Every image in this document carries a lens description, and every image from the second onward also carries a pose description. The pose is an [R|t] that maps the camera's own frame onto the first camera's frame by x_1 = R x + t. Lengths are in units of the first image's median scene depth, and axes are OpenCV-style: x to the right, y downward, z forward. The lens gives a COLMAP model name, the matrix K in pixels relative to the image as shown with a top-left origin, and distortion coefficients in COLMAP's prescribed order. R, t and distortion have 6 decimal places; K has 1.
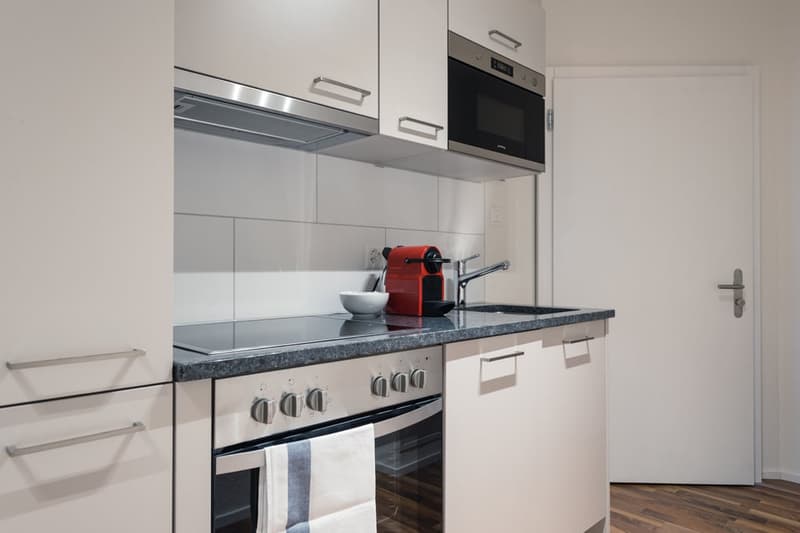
lens RADIAL K [[552.0, 0, 423.8], [0, 552.0, 260.1], [0, 0, 1]] dist [0.013559, -0.011039]
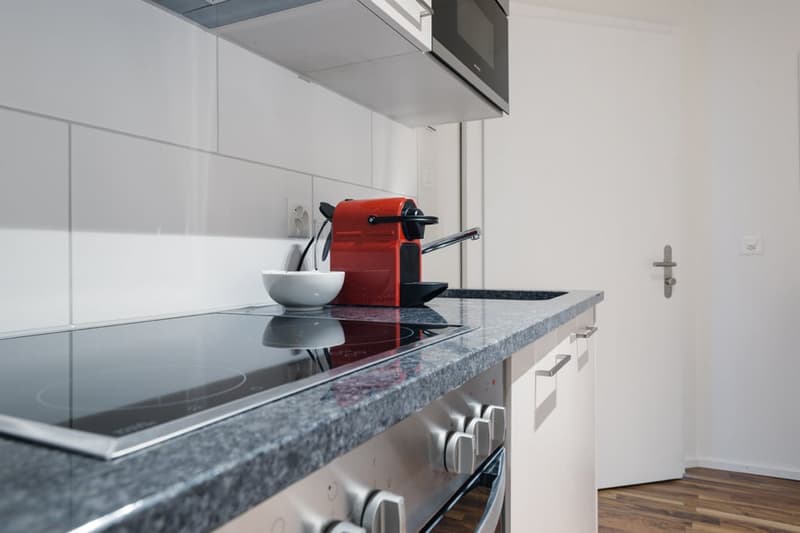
lens RADIAL K [[552.0, 0, 407.5], [0, 552.0, 255.0], [0, 0, 1]] dist [0.013559, -0.011039]
pose [[0.952413, -0.003895, 0.304785, -0.180049], [0.001423, 0.999964, 0.008332, 0.035318], [-0.304806, -0.007502, 0.952385, 0.375359]]
